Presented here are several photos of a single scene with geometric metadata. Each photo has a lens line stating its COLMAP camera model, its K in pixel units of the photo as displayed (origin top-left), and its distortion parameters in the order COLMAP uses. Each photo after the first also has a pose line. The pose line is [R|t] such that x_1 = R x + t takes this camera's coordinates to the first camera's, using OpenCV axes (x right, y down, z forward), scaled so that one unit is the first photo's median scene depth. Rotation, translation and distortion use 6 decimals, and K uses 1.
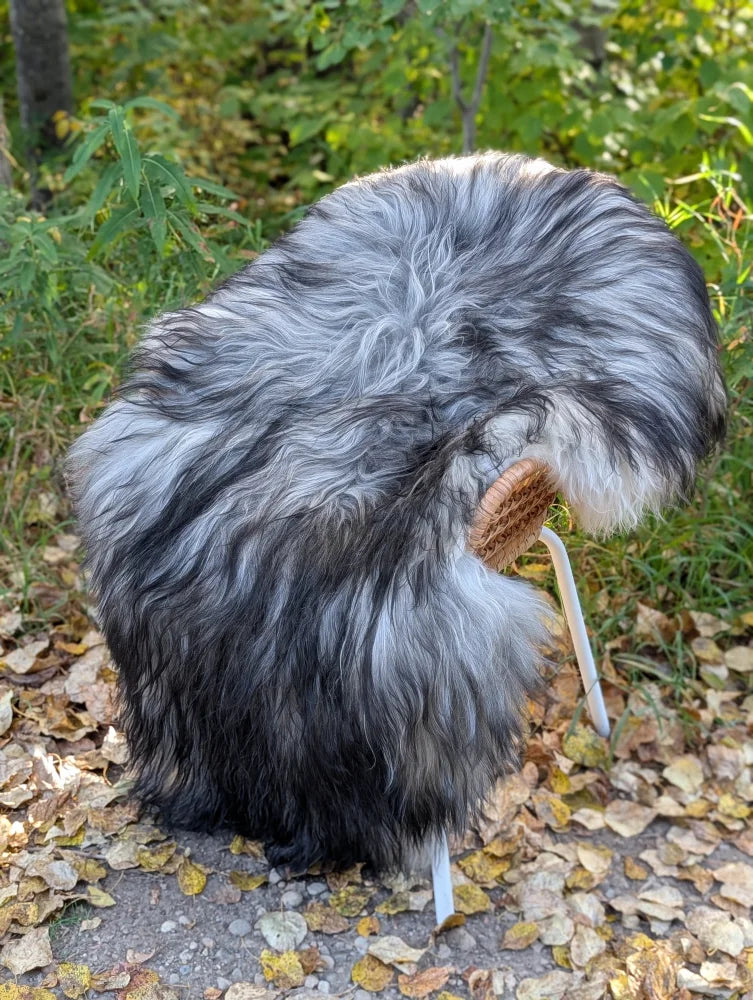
lens RADIAL K [[1451.3, 0, 376.1], [0, 1451.3, 491.7], [0, 0, 1]] dist [0.057914, 0.000000]
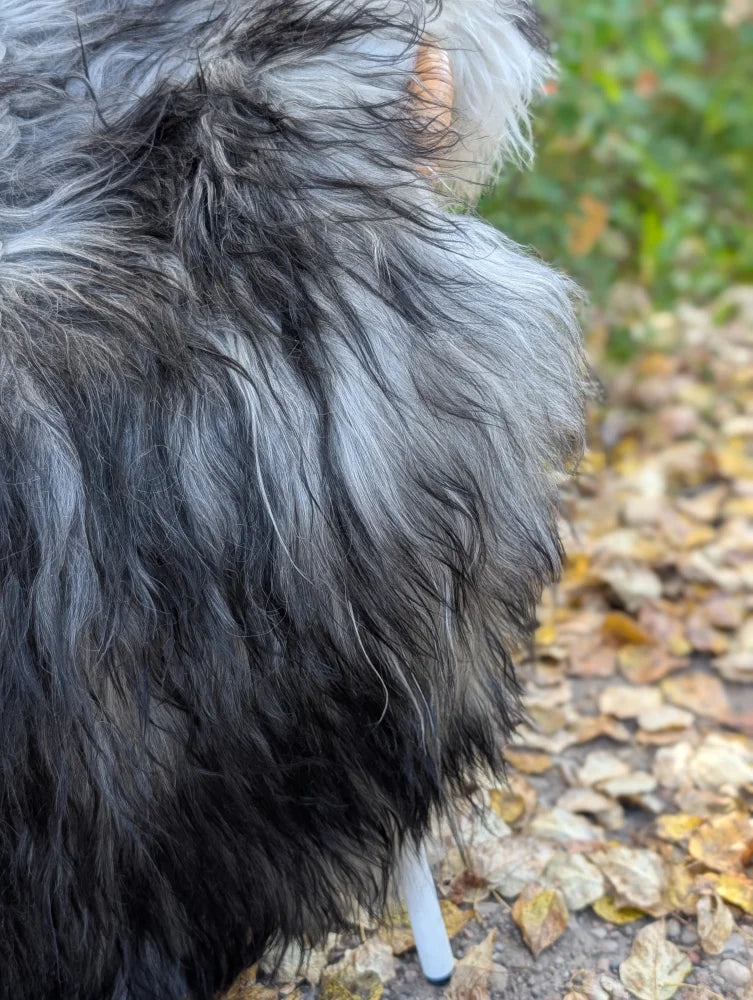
lens RADIAL K [[1451.3, 0, 384.9], [0, 1451.3, 497.5], [0, 0, 1]] dist [0.057914, 0.000000]
pose [[0.685340, -0.316123, 0.656030, -0.261505], [0.335270, 0.936680, 0.101111, 0.065280], [-0.646454, 0.150651, 0.747932, 0.561520]]
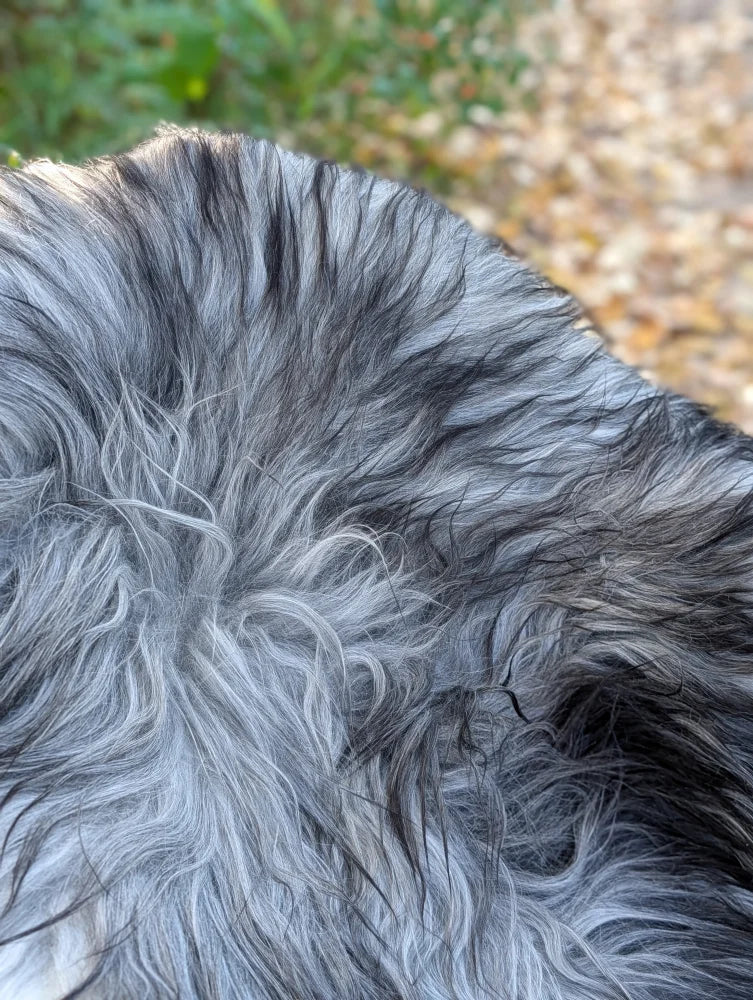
lens RADIAL K [[1456.2, 0, 366.2], [0, 1456.2, 486.5], [0, 0, 1]] dist [0.069222, 0.000000]
pose [[0.189699, -0.591163, 0.783927, -0.305406], [0.421885, 0.770037, 0.478598, -0.349278], [-0.886582, 0.239937, 0.395478, 0.811283]]
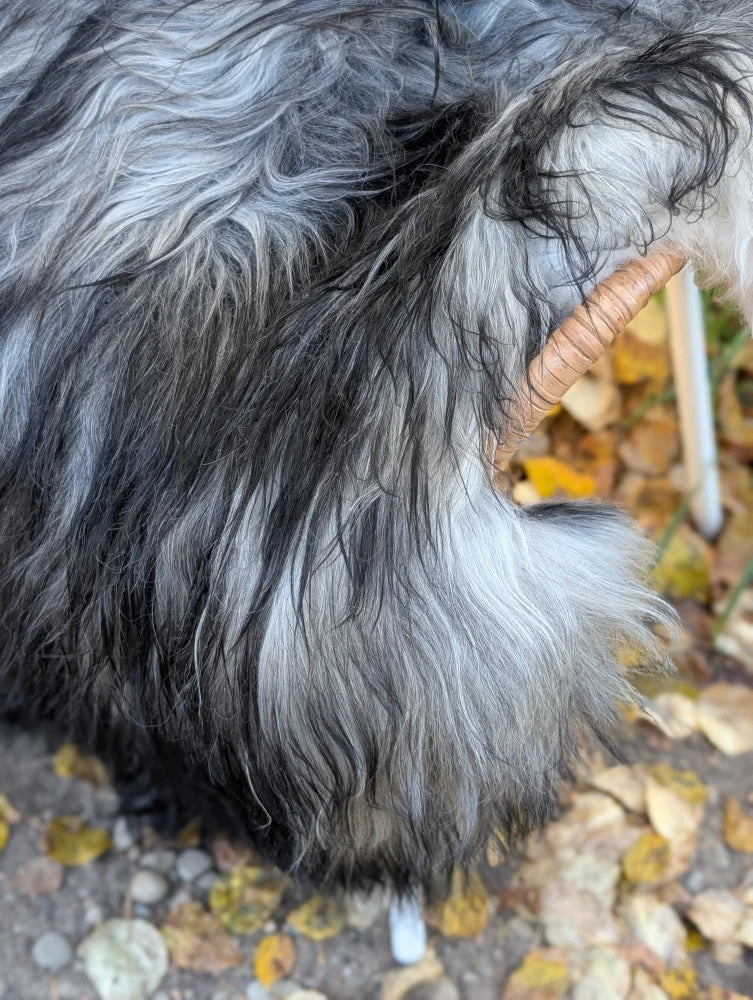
lens RADIAL K [[1451.3, 0, 356.6], [0, 1451.3, 510.3], [0, 0, 1]] dist [0.057914, 0.000000]
pose [[0.998496, 0.049525, -0.023501, 0.031059], [-0.034514, 0.901033, 0.432375, -0.109655], [0.042589, -0.430914, 0.901387, 0.536106]]
